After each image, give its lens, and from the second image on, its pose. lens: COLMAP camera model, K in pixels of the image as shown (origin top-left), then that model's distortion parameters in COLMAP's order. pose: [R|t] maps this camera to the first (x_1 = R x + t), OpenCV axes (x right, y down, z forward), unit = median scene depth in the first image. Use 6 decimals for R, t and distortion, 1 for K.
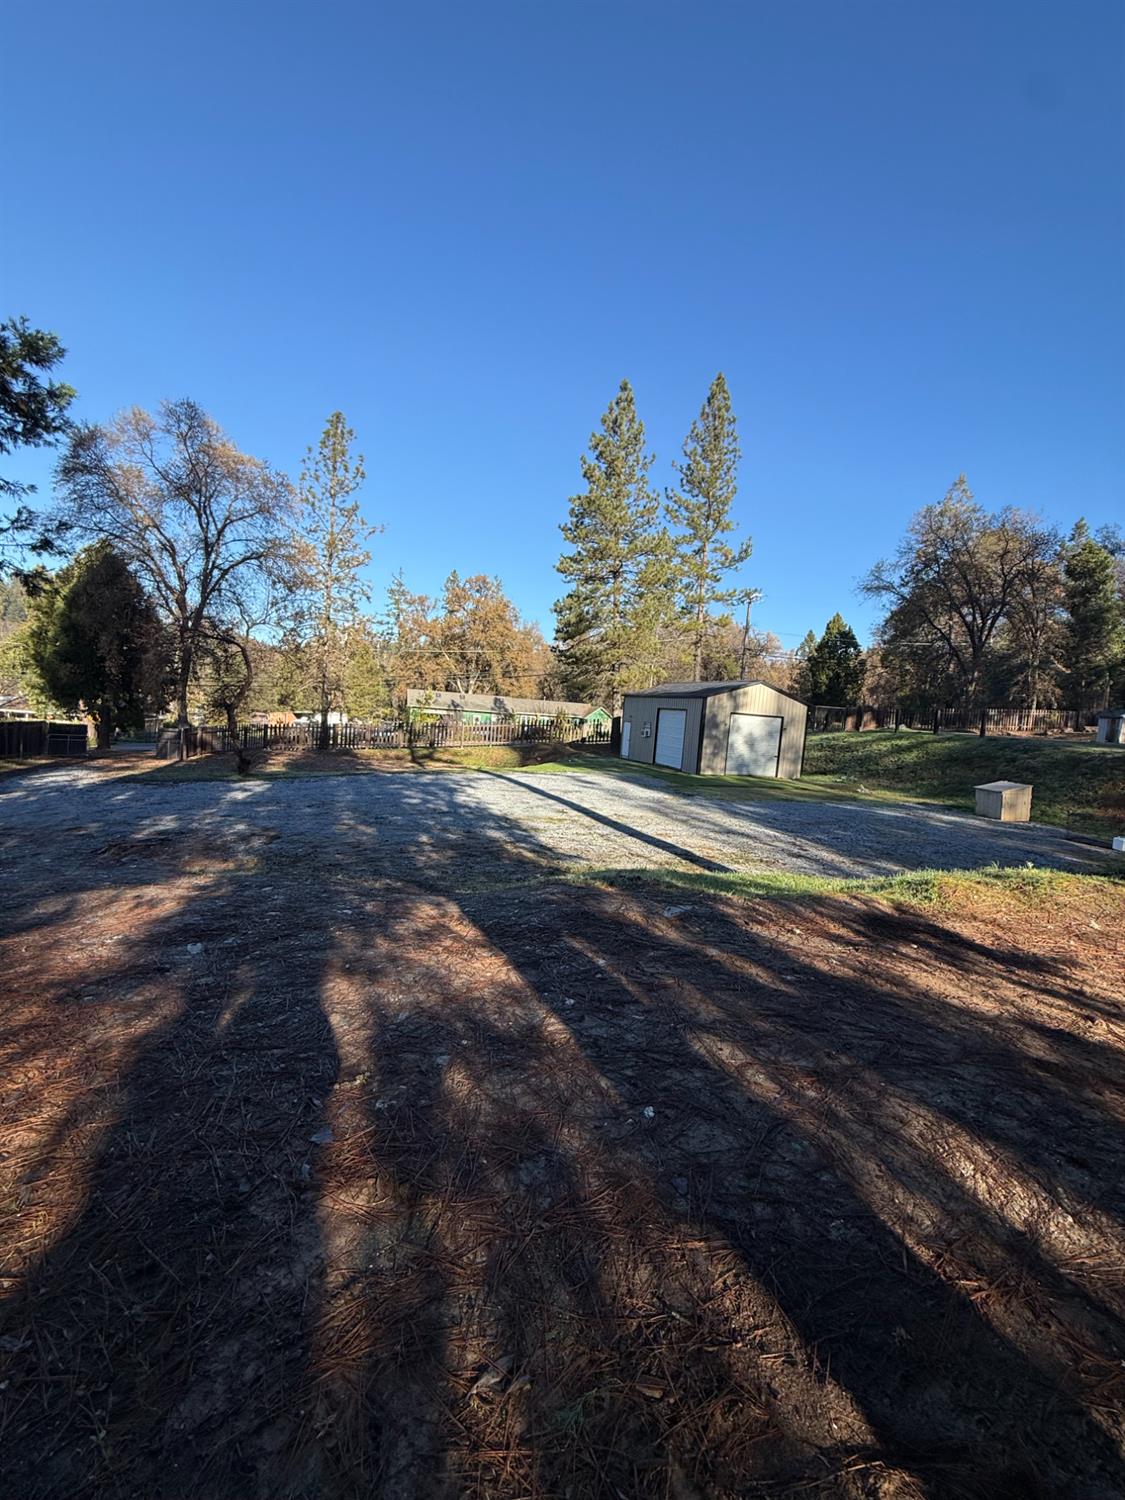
lens RADIAL K [[594.4, 0, 562.3], [0, 594.4, 746.7], [0, 0, 1]] dist [0.000573, -0.000323]
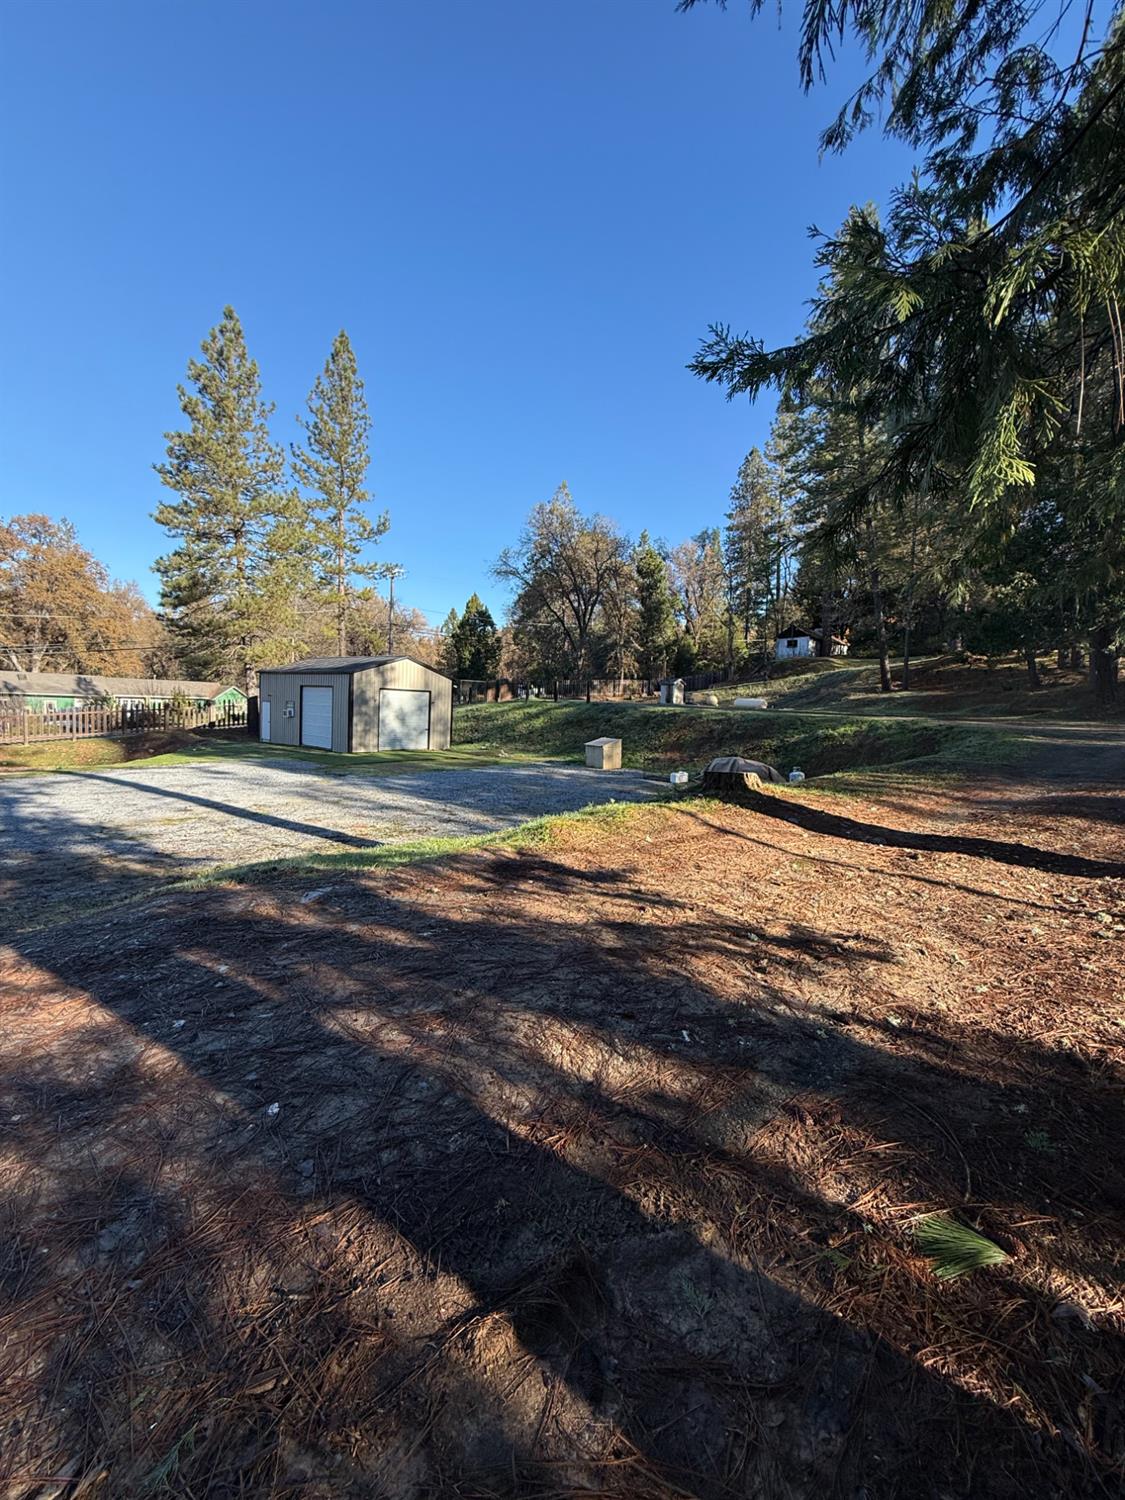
lens RADIAL K [[594.4, 0, 561.7], [0, 594.4, 746.6], [0, 0, 1]] dist [0.000573, -0.000323]
pose [[0.843886, -0.078504, 0.530748, 0.005938], [0.057072, 0.996759, 0.056688, 0.001007], [-0.533479, -0.017548, 0.845631, -0.002622]]
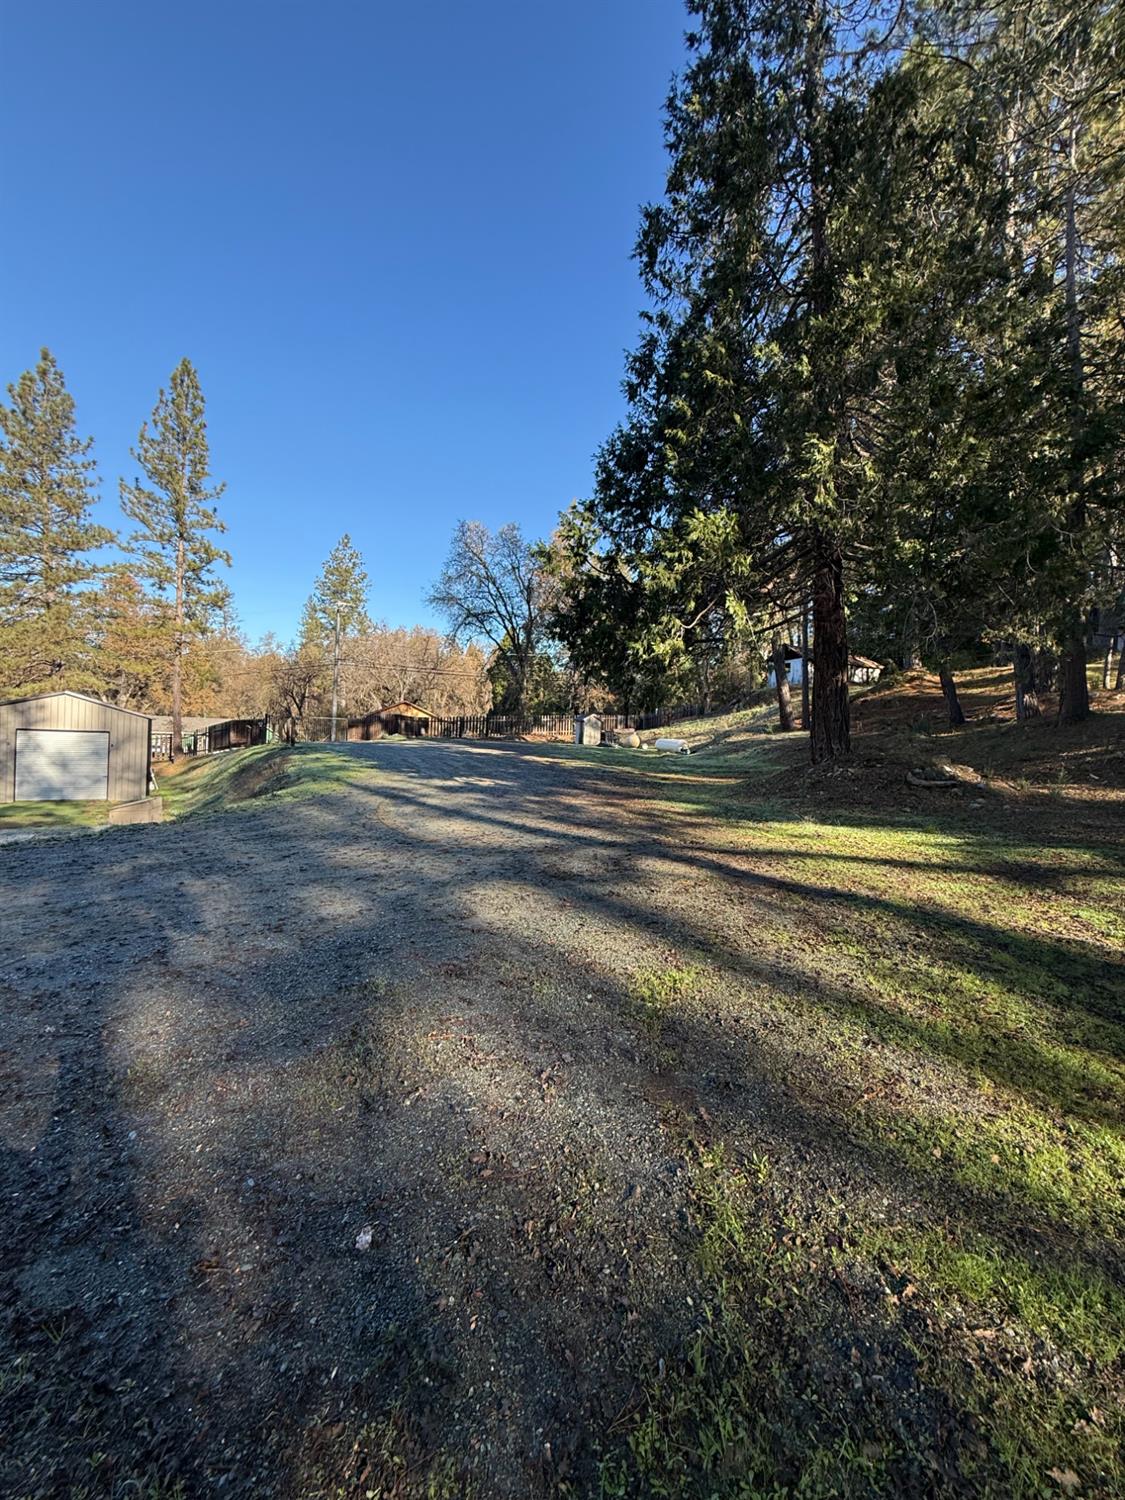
lens RADIAL K [[594.4, 0, 561.6], [0, 594.4, 746.3], [0, 0, 1]] dist [0.000573, -0.000323]
pose [[0.957279, -0.040757, 0.286281, 0.784835], [0.047219, 0.998761, -0.015705, 0.016756], [-0.285286, 0.028552, 0.958017, -0.038466]]
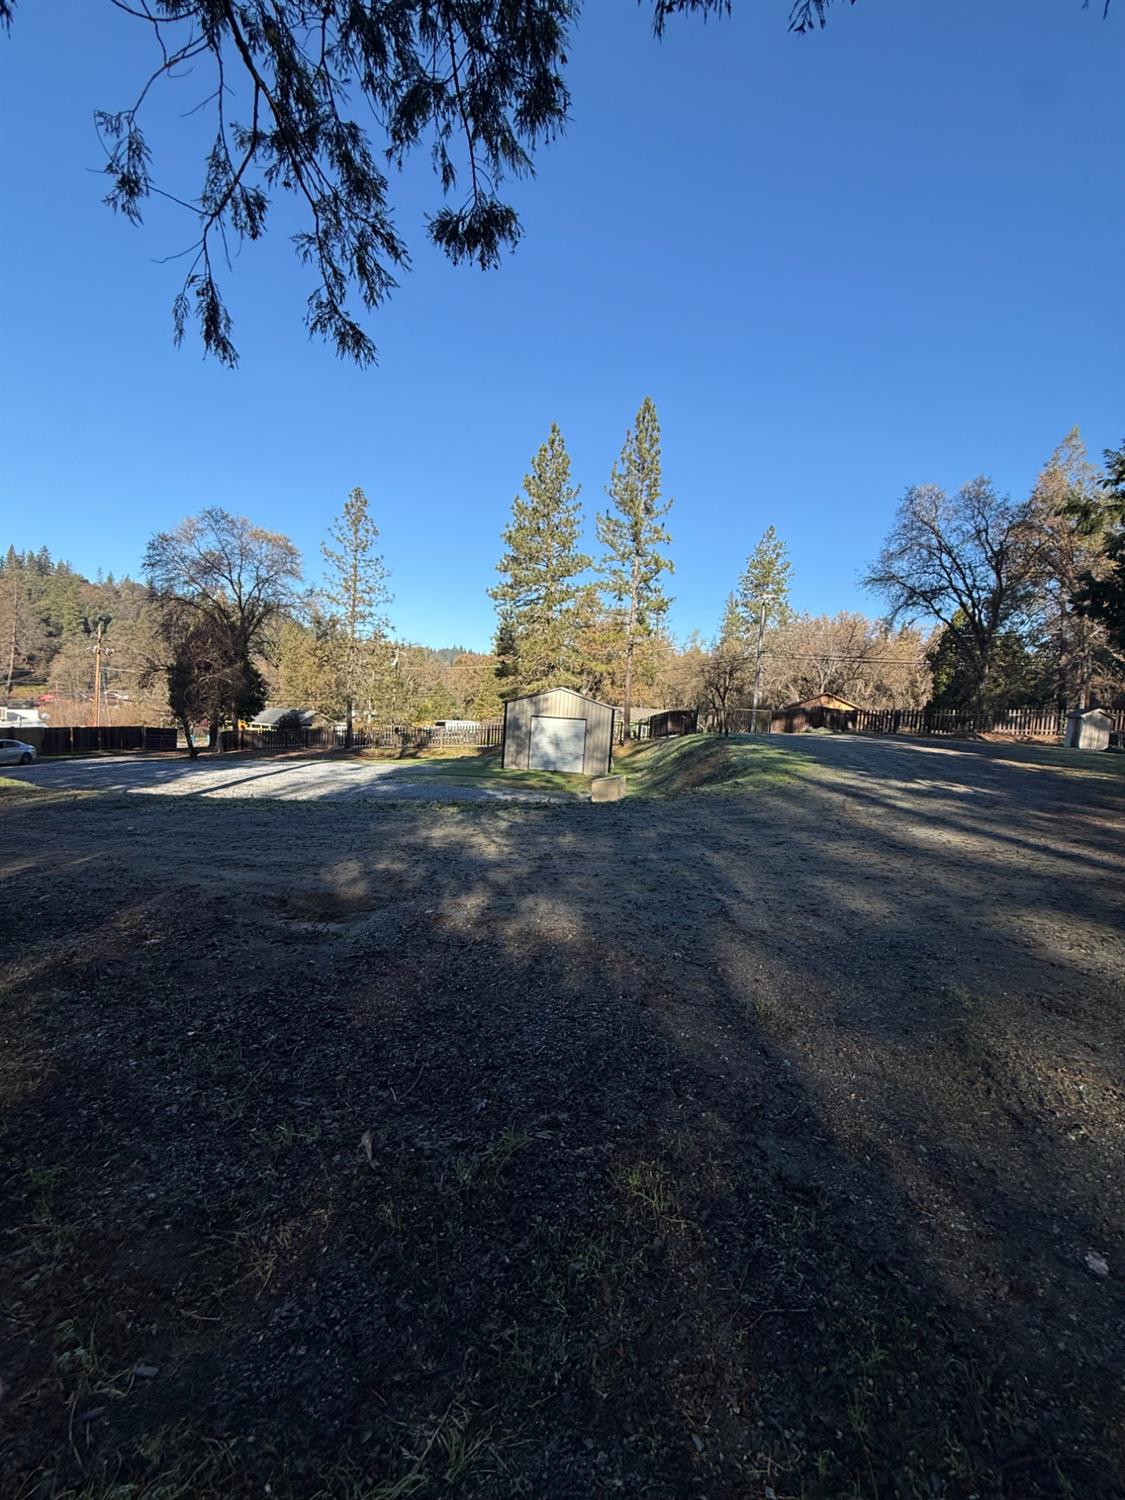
lens RADIAL K [[594.4, 0, 563.0], [0, 594.4, 747.5], [0, 0, 1]] dist [0.000573, -0.000323]
pose [[0.932578, 0.007817, -0.360883, 0.753707], [-0.012630, 0.999860, -0.010981, 0.014930], [0.360747, 0.014798, 0.932546, -0.048131]]
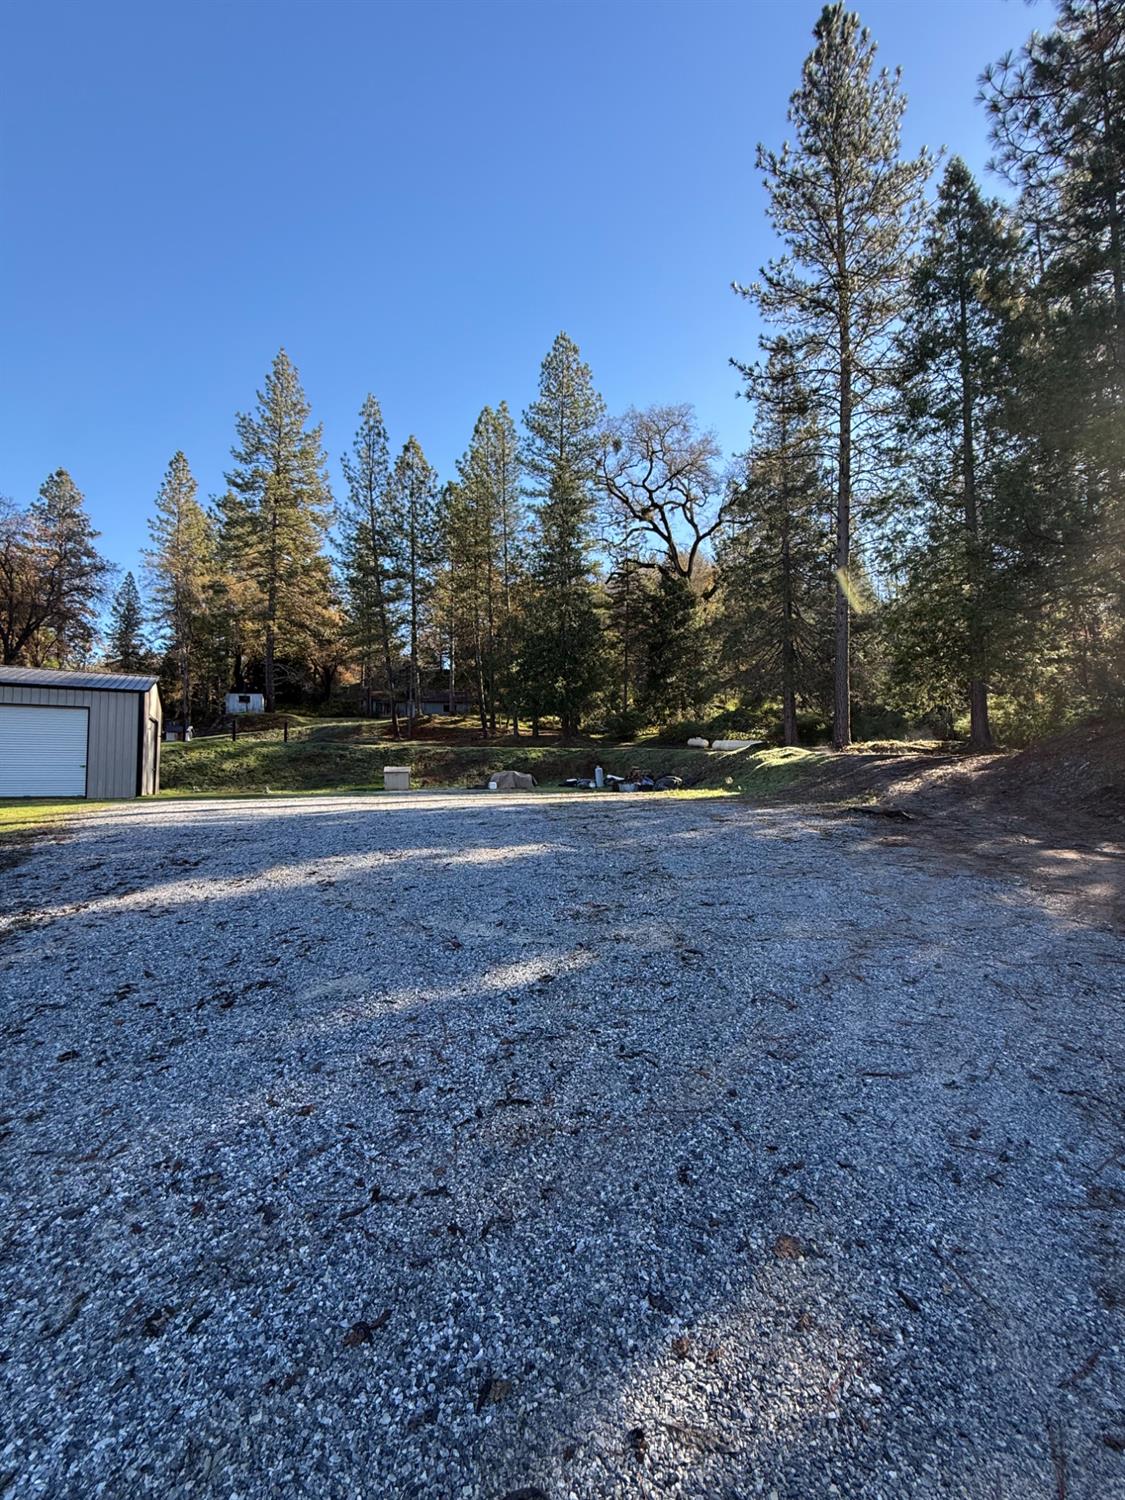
lens RADIAL K [[594.4, 0, 561.7], [0, 594.4, 746.5], [0, 0, 1]] dist [0.000573, -0.000323]
pose [[-0.185596, -0.012451, 0.982547, -0.582258], [0.059894, 0.997917, 0.023959, -0.001038], [-0.980799, 0.063296, -0.184464, 0.614243]]
